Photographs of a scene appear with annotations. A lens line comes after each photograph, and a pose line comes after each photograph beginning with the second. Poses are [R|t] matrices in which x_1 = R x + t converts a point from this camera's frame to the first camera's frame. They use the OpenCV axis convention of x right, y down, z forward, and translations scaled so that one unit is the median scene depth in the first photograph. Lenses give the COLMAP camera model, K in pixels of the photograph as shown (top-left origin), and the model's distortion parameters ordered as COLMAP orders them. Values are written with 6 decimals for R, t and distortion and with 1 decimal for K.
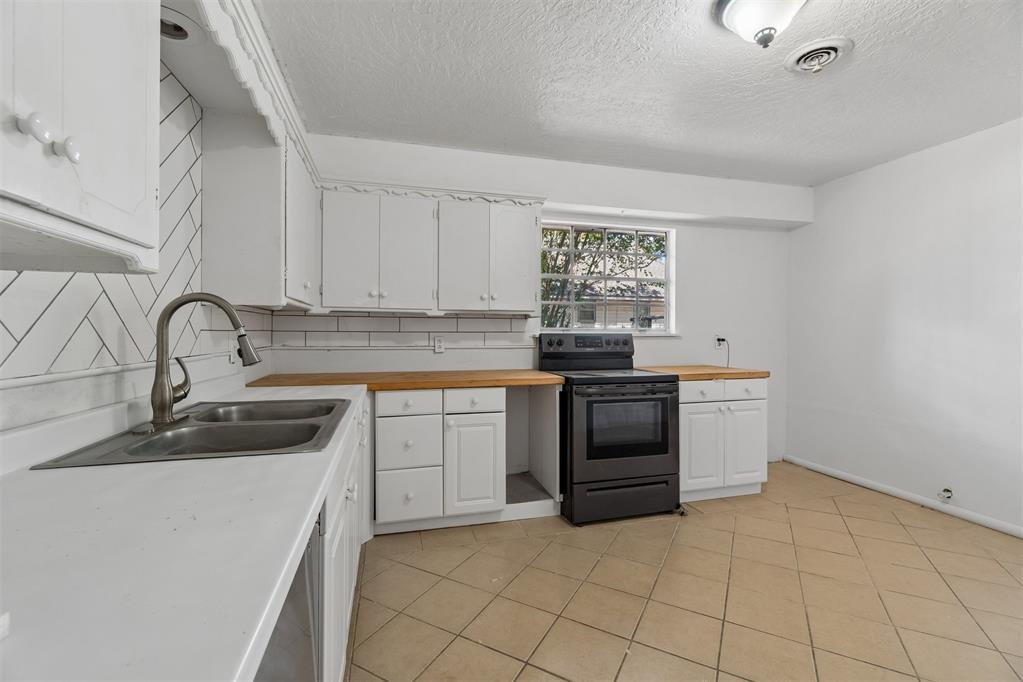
lens RADIAL K [[441.8, 0, 515.1], [0, 441.8, 332.1], [0, 0, 1]] dist [-0.005008, 0.002848]
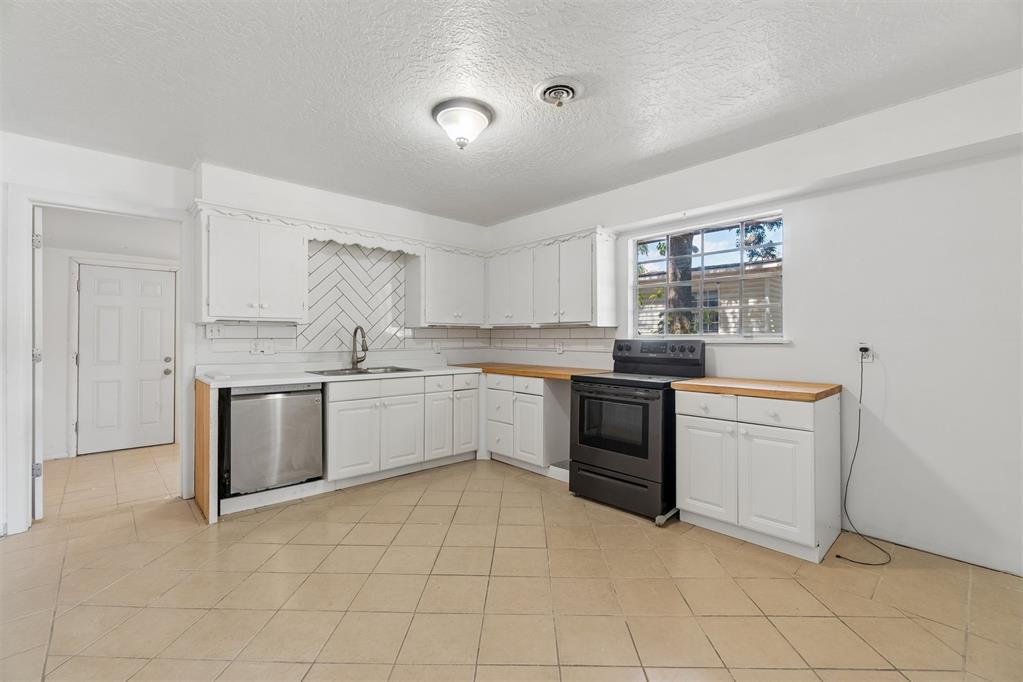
lens RADIAL K [[441.8, 0, 515.8], [0, 441.8, 335.2], [0, 0, 1]] dist [-0.005008, 0.002848]
pose [[0.456147, -0.008277, -0.889866, 1.084479], [0.001394, 0.999962, -0.008587, 0.000505], [0.889903, 0.002676, 0.456142, 0.266610]]
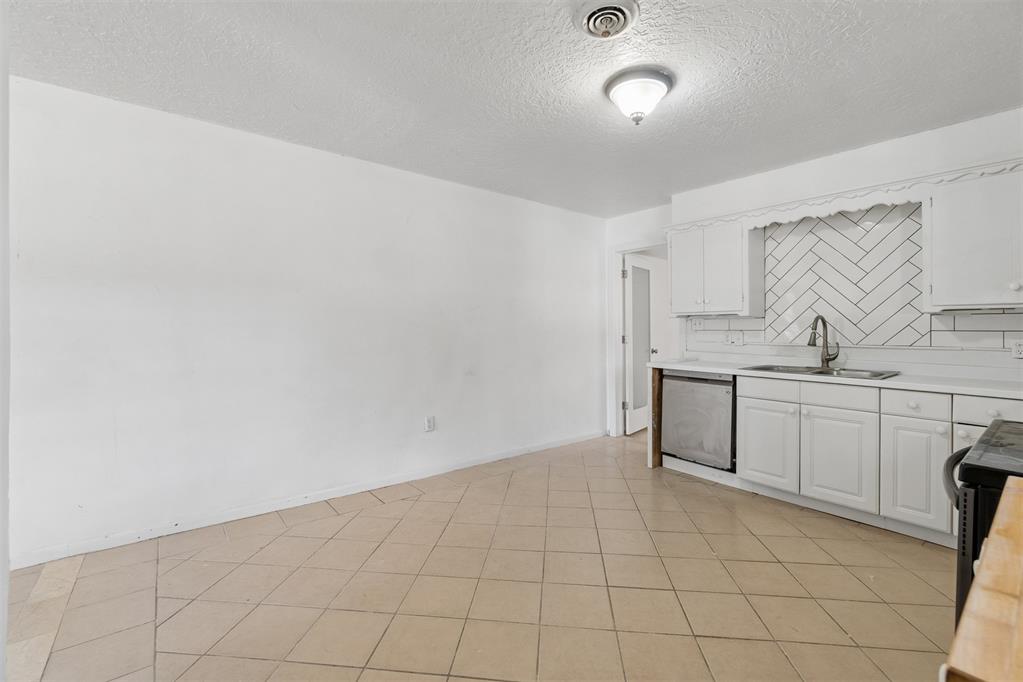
lens RADIAL K [[441.8, 0, 509.4], [0, 441.8, 329.1], [0, 0, 1]] dist [-0.005008, 0.002848]
pose [[-0.923003, -0.004104, -0.384770, 0.801378], [-0.003606, 0.999991, -0.002015, -0.000520], [0.384775, -0.000473, -0.923010, 1.162613]]
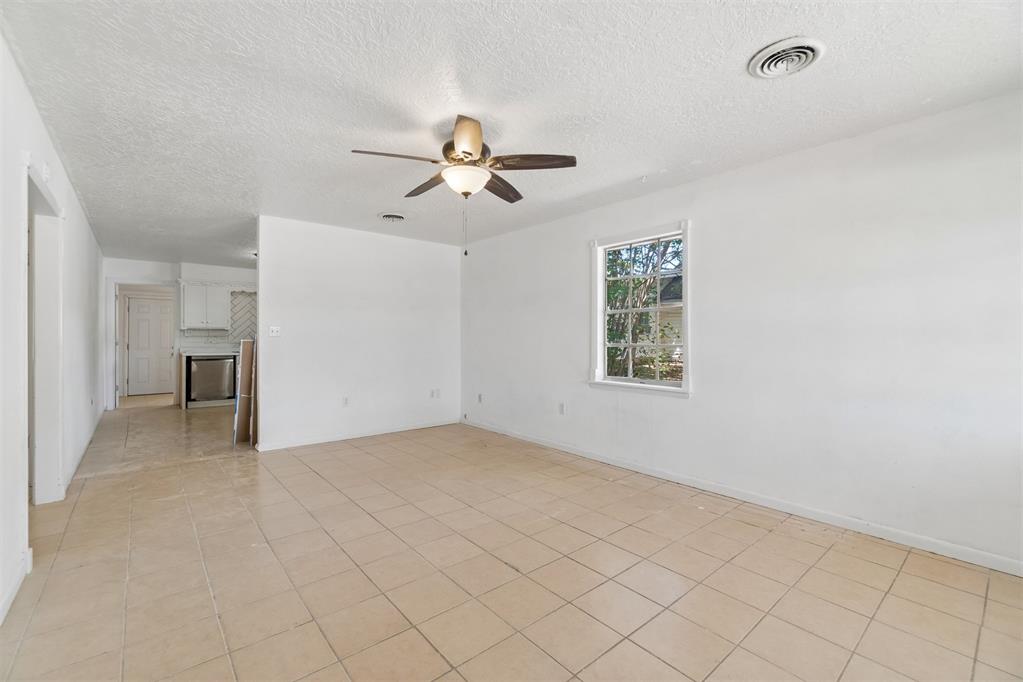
lens RADIAL K [[441.8, 0, 512.6], [0, 441.8, 337.1], [0, 0, 1]] dist [-0.005008, 0.002848]
pose [[0.417071, -0.002900, -0.908869, 2.883291], [-0.001481, 0.999991, -0.003871, 0.010440], [0.908873, 0.002961, 0.417063, 0.749511]]
